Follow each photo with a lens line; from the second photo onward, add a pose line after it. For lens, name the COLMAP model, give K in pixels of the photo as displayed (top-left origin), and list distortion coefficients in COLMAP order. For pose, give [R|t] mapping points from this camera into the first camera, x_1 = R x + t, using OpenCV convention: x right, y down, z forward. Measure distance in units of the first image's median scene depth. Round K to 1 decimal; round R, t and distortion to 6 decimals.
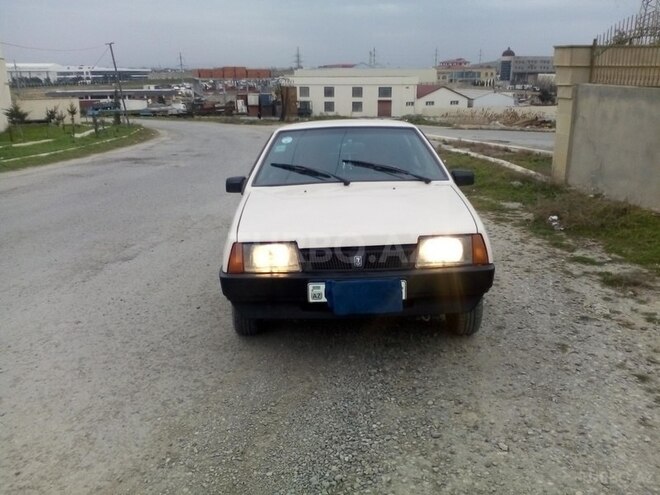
lens RADIAL K [[552.6, 0, 347.5], [0, 552.6, 268.8], [0, 0, 1]] dist [0.055684, -0.112645]
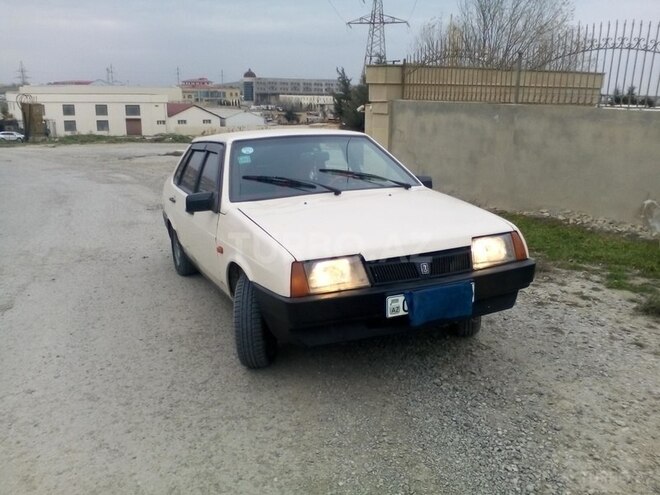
lens RADIAL K [[552.6, 0, 331.0], [0, 552.6, 273.5], [0, 0, 1]] dist [0.055684, -0.112645]
pose [[0.920359, -0.106016, 0.376431, -0.150421], [0.114973, 0.993368, -0.001339, -0.006797], [-0.373793, 0.044512, 0.926444, 0.052856]]
